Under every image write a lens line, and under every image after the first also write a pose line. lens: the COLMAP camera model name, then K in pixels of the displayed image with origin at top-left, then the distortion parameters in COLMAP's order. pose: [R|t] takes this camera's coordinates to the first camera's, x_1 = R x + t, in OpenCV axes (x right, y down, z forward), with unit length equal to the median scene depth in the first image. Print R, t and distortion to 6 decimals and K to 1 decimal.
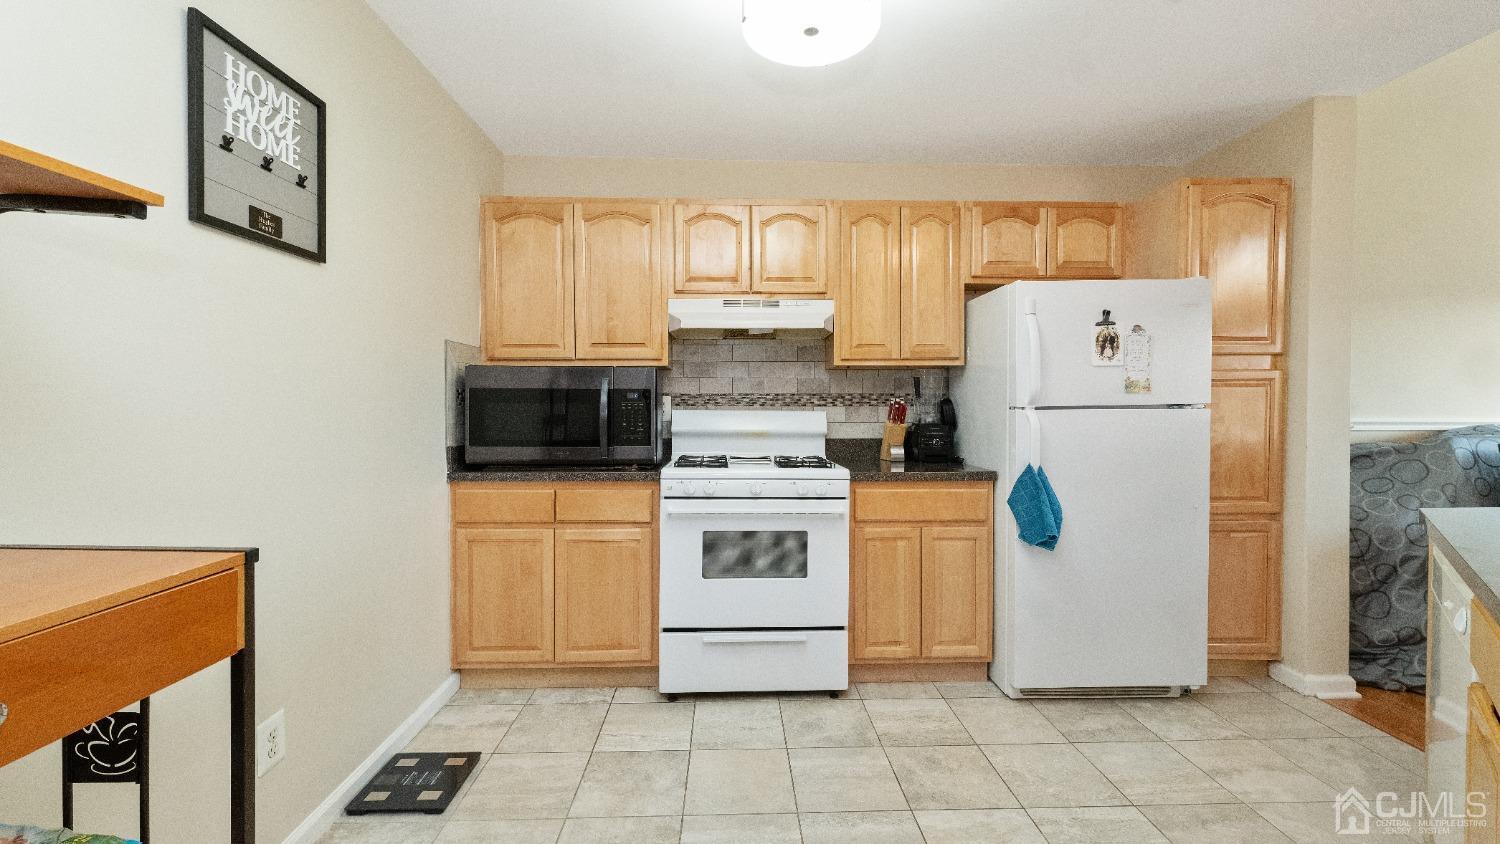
lens RADIAL K [[606.5, 0, 750.0], [0, 606.5, 422.0], [0, 0, 1]] dist [0.000959, -0.000054]
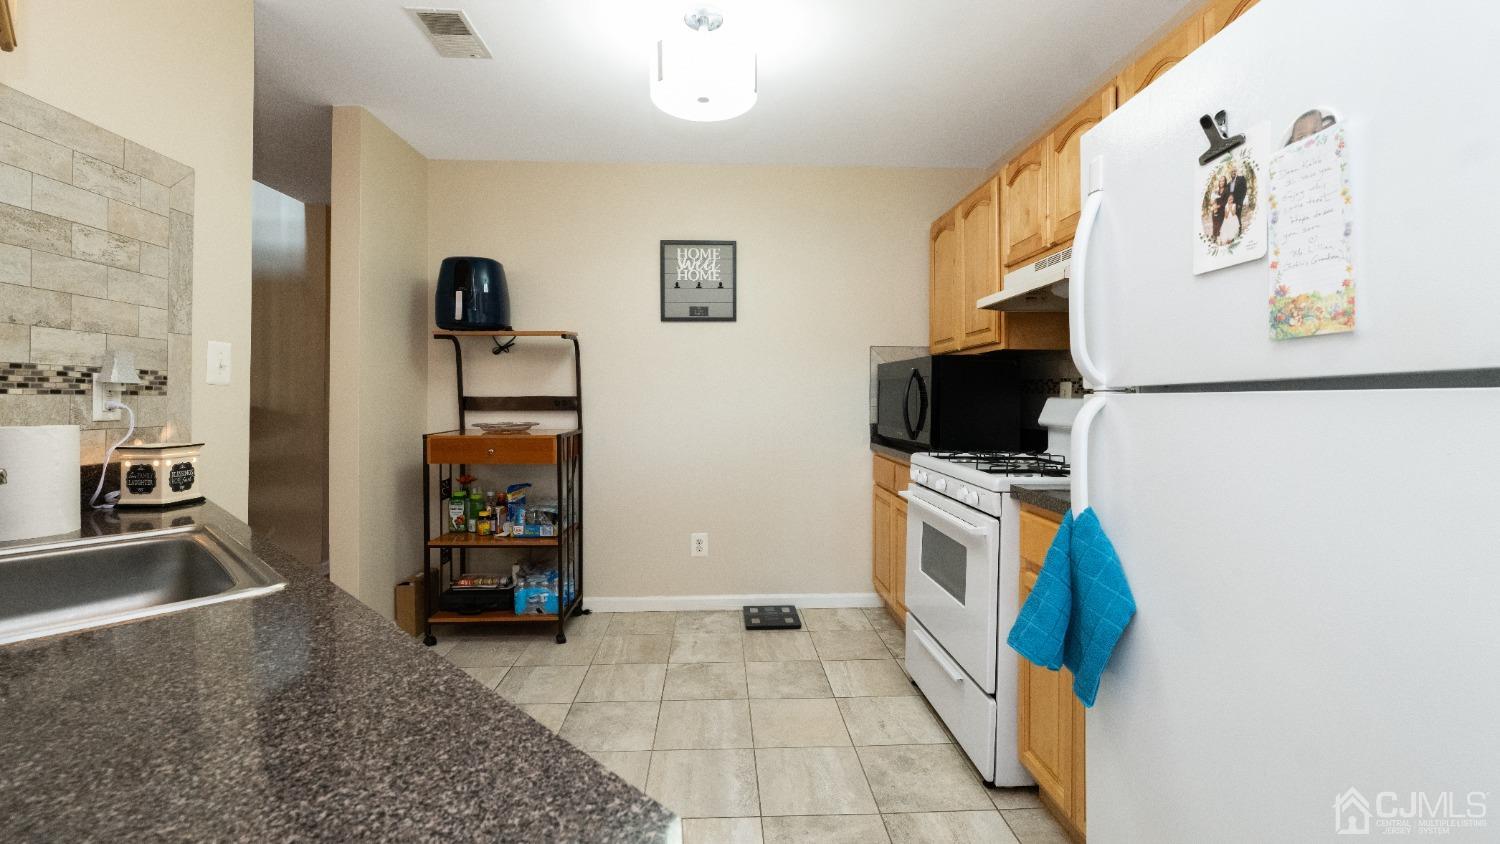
lens RADIAL K [[617.2, 0, 748.2], [0, 617.2, 399.6], [0, 0, 1]] dist [0.000686, -0.000125]
pose [[0.019181, 0.003331, -0.999810, 1.019401], [-0.032375, 0.999472, 0.002709, -0.009384], [0.999292, 0.032317, 0.019278, 0.782653]]
